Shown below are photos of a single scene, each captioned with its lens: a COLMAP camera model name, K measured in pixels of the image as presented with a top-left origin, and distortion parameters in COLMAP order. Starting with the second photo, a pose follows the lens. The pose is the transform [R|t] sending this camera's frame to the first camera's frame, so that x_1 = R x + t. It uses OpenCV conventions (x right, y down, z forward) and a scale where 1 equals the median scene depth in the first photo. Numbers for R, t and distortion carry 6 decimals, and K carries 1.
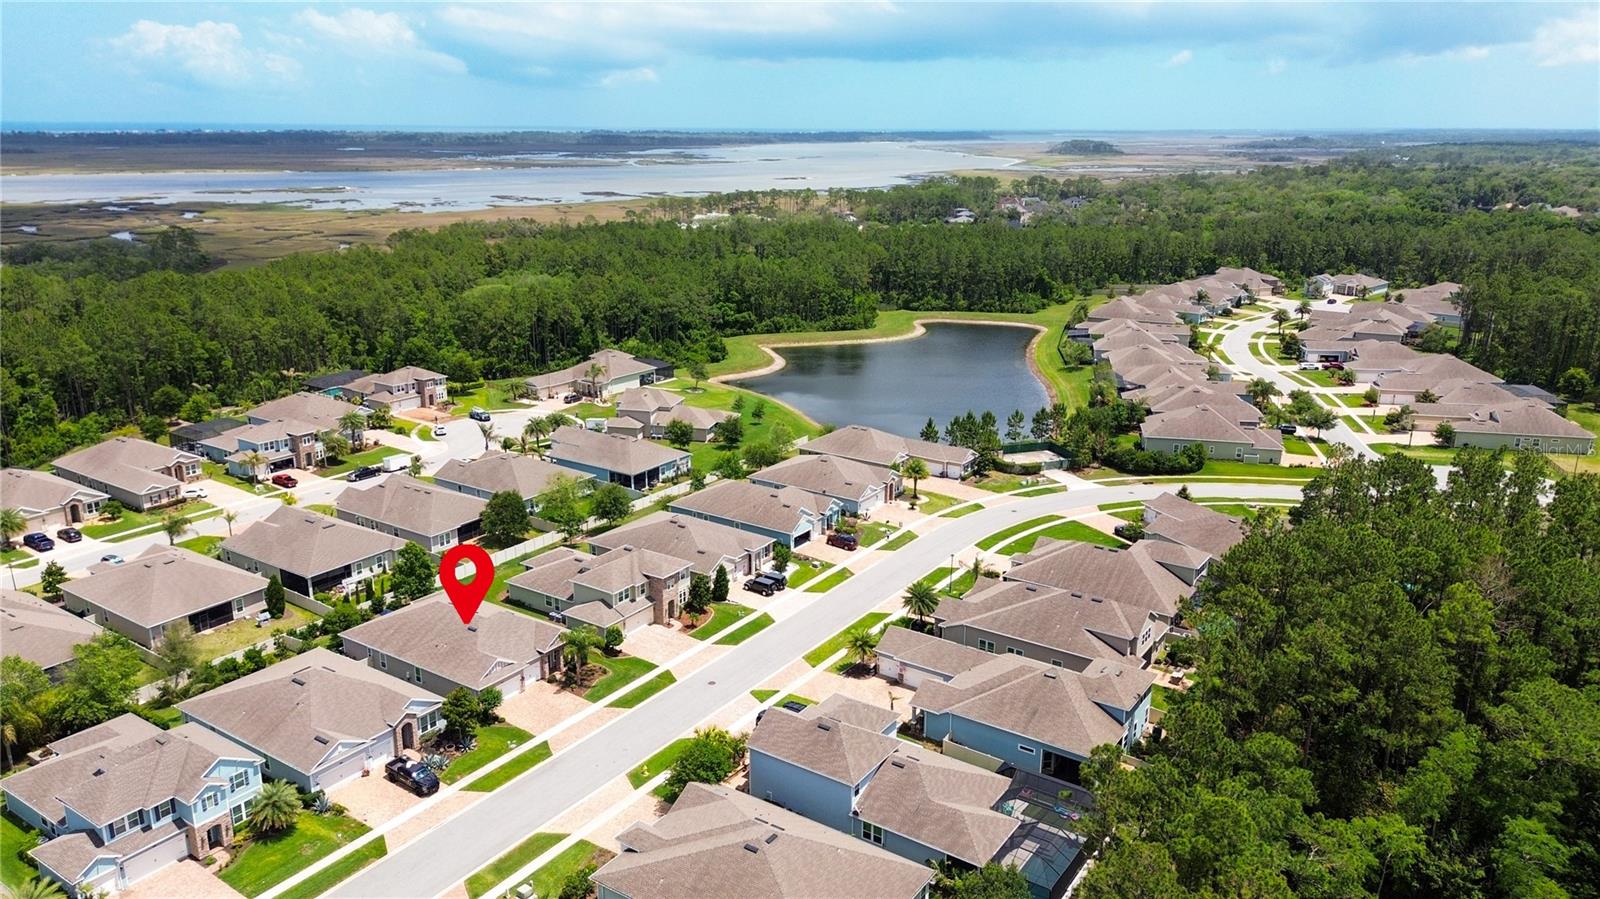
lens RADIAL K [[1110.0, 0, 800.0], [0, 1110.0, 449.5], [0, 0, 1]] dist [0.053697, -0.066201]
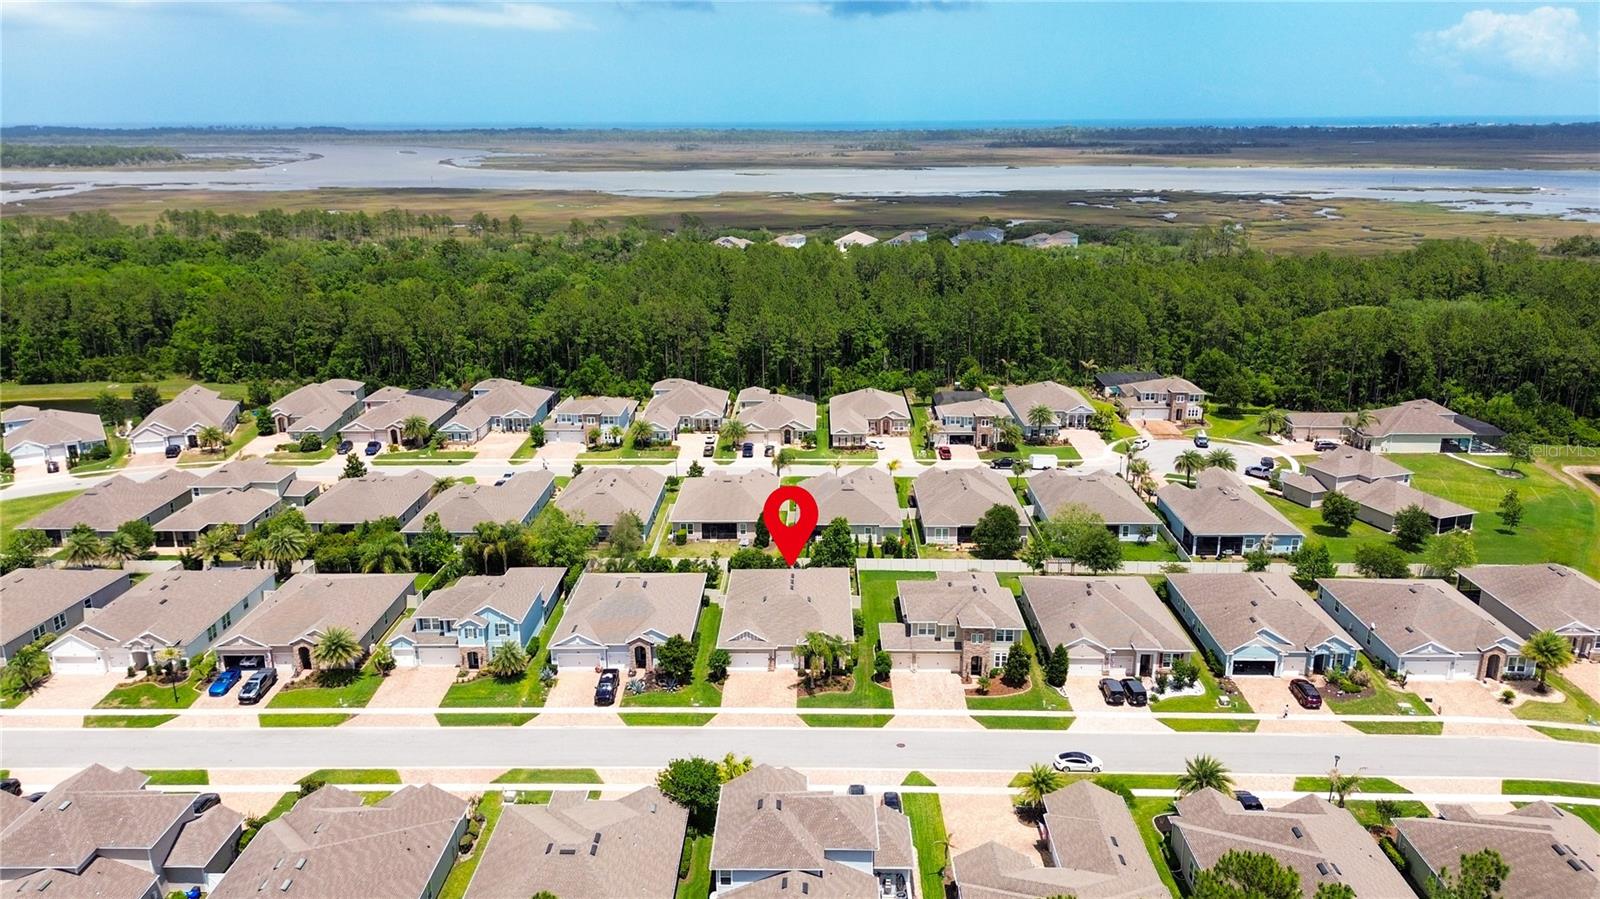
lens RADIAL K [[1139.8, 0, 800.0], [0, 1139.8, 449.5], [0, 0, 1]] dist [0.099741, -0.139872]
pose [[0.549216, 0.220516, -0.806061, 0.372719], [-0.223119, 0.968236, 0.112859, -0.071234], [0.805344, 0.117863, 0.580972, 0.237861]]
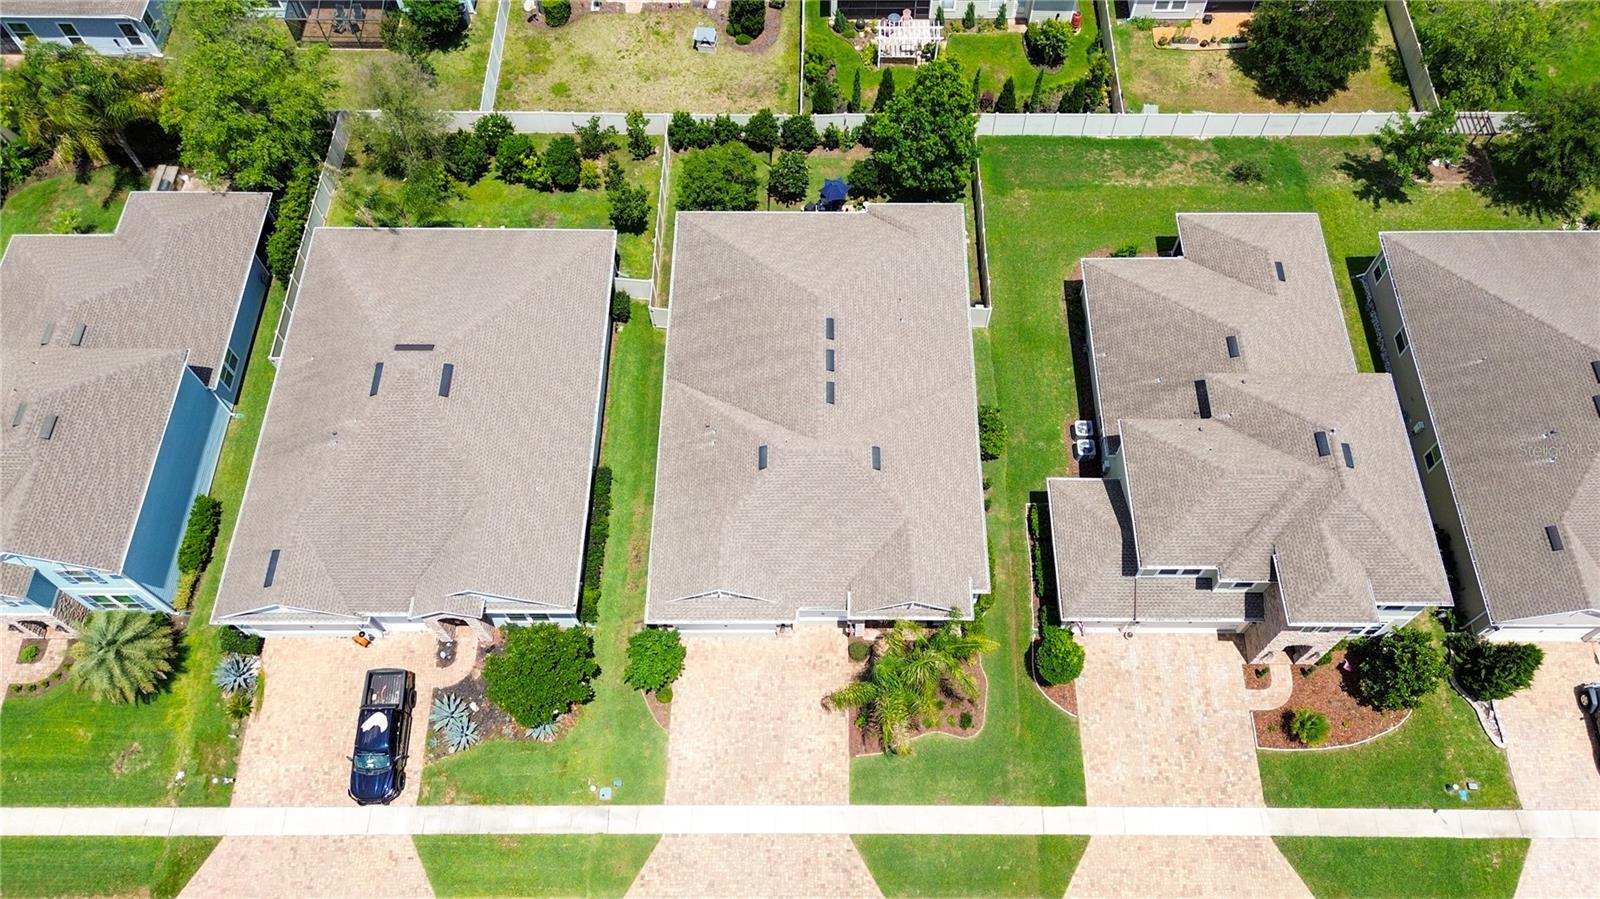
lens RADIAL K [[1187.2, 0, 830.3], [0, 1187.2, 477.4], [0, 0, 1]] dist [0.055988, -0.058846]
pose [[0.563443, 0.721933, -0.401679, -0.061838], [-0.226407, 0.602520, 0.765317, -0.113483], [0.794527, -0.340269, 0.502936, 0.510816]]
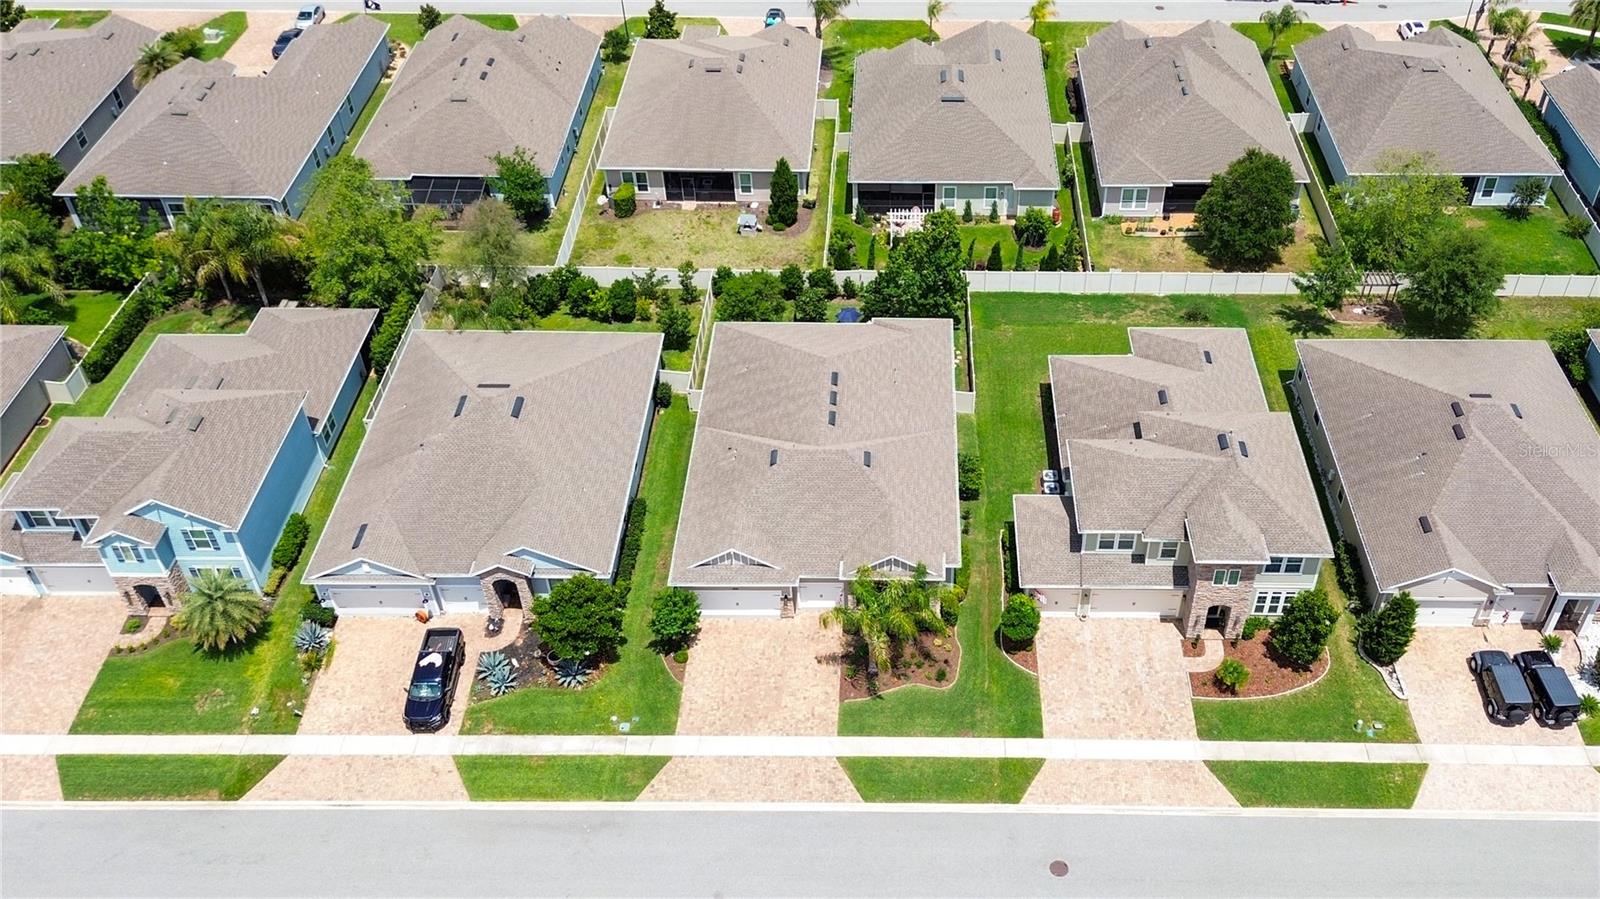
lens RADIAL K [[1429.3, 0, 912.9], [0, 1429.3, 457.5], [0, 0, 1]] dist [0.083600, -0.117799]
pose [[0.562915, 0.542694, -0.623386, 0.093437], [-0.232887, 0.827820, 0.510370, -0.118141], [0.793026, -0.142117, 0.592379, 0.428019]]
